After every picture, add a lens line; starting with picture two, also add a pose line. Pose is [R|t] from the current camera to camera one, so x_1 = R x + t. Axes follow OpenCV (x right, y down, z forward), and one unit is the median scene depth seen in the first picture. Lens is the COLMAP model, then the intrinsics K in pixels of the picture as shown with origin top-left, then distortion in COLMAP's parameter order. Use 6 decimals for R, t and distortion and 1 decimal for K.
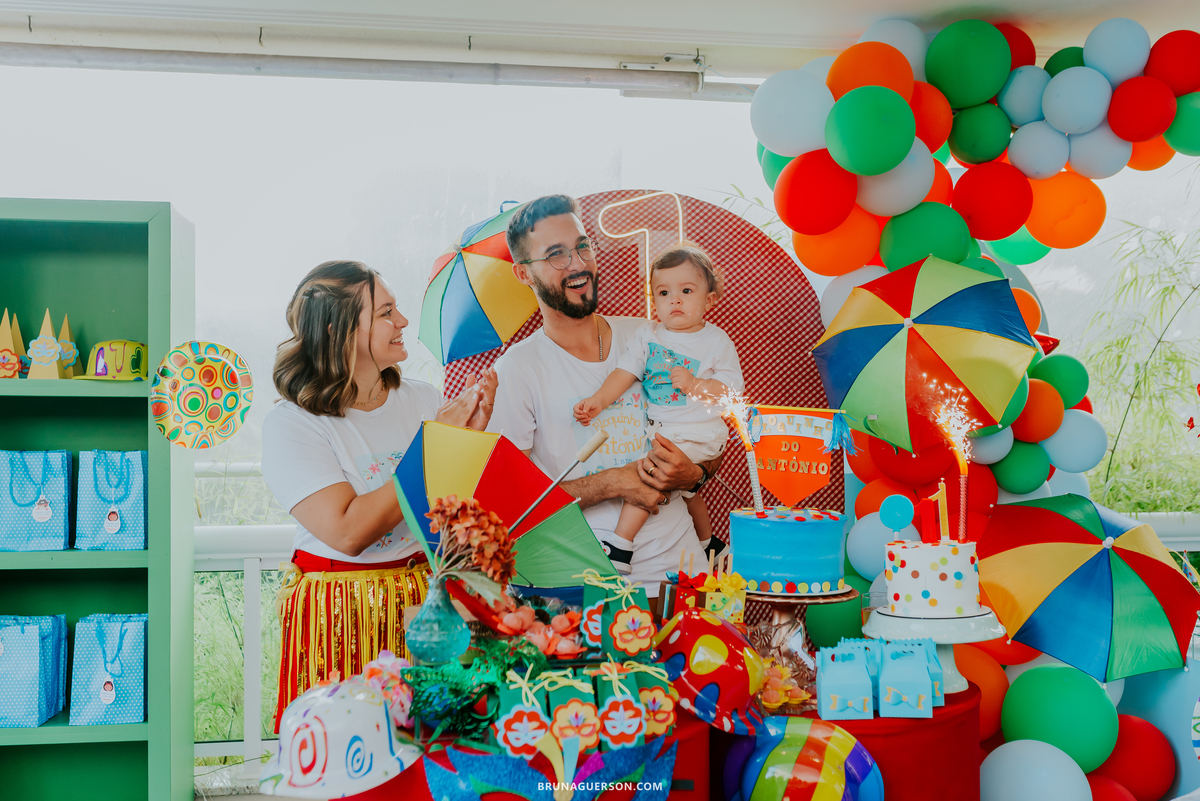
lens RADIAL K [[1182.5, 0, 600.0], [0, 1182.5, 400.5], [0, 0, 1]] dist [-0.001334, -0.004466]
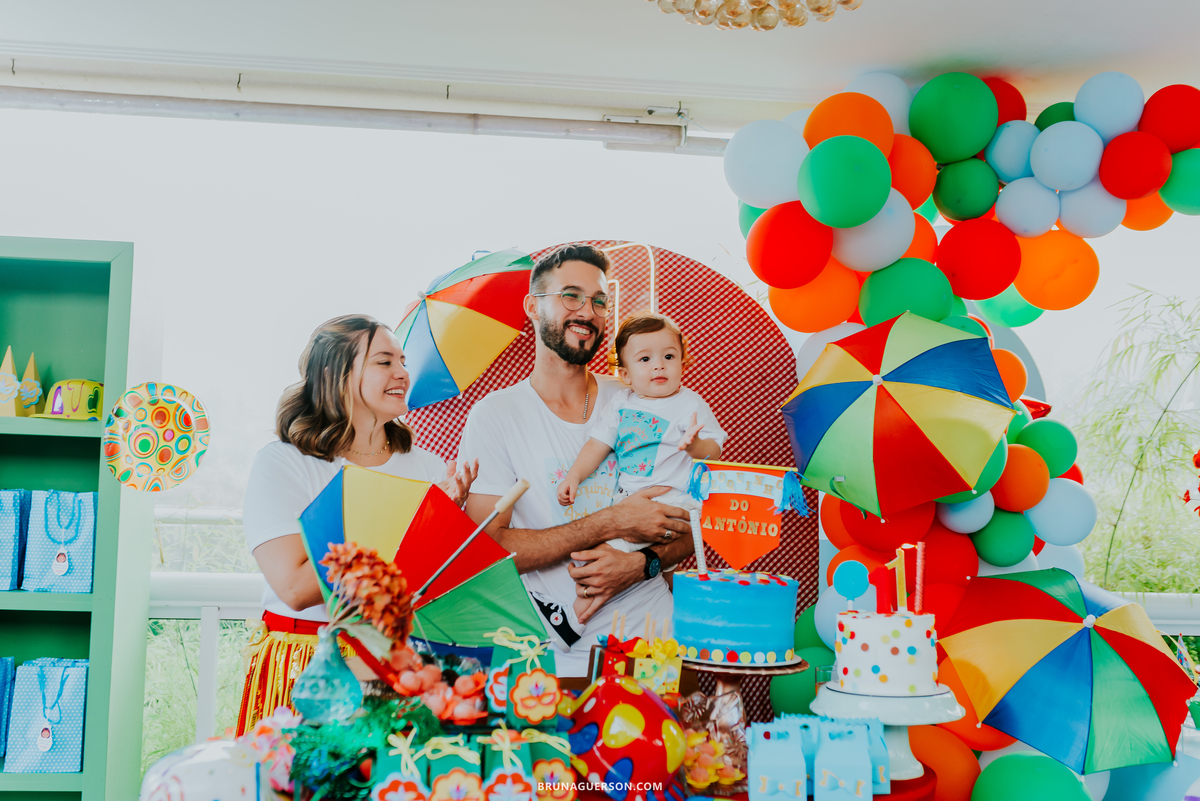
lens RADIAL K [[1156.4, 0, 579.1], [0, 1156.4, 400.8], [0, 0, 1]] dist [-0.007714, 0.009185]
pose [[0.998145, 0.026069, -0.055022, 0.067931], [-0.029210, 0.997942, -0.057078, 0.009983], [0.053421, 0.058579, 0.996852, 0.058953]]
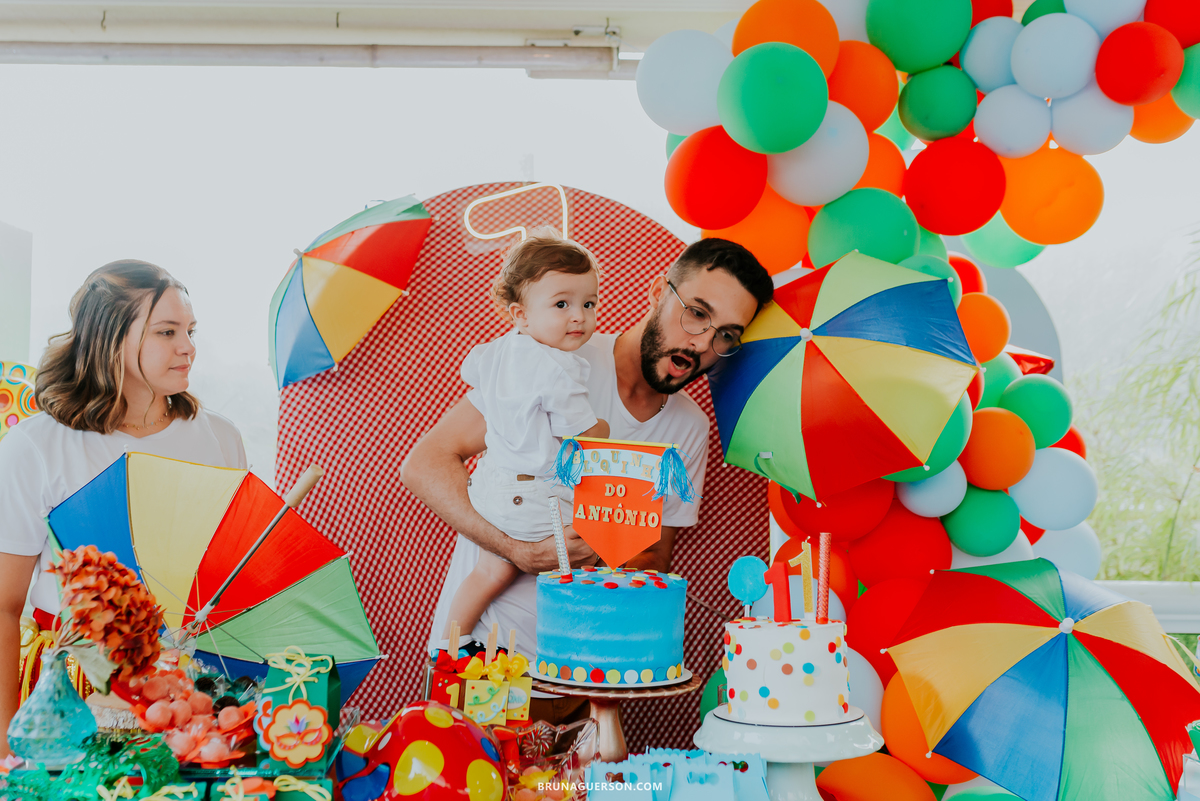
lens RADIAL K [[1239.3, 0, 543.2], [0, 1239.3, 376.9], [0, 0, 1]] dist [-0.004885, -0.008464]
pose [[0.990045, 0.000735, -0.140748, 0.189370], [-0.008047, 0.998646, -0.051391, 0.005440], [0.140519, 0.052012, 0.988711, 0.152874]]
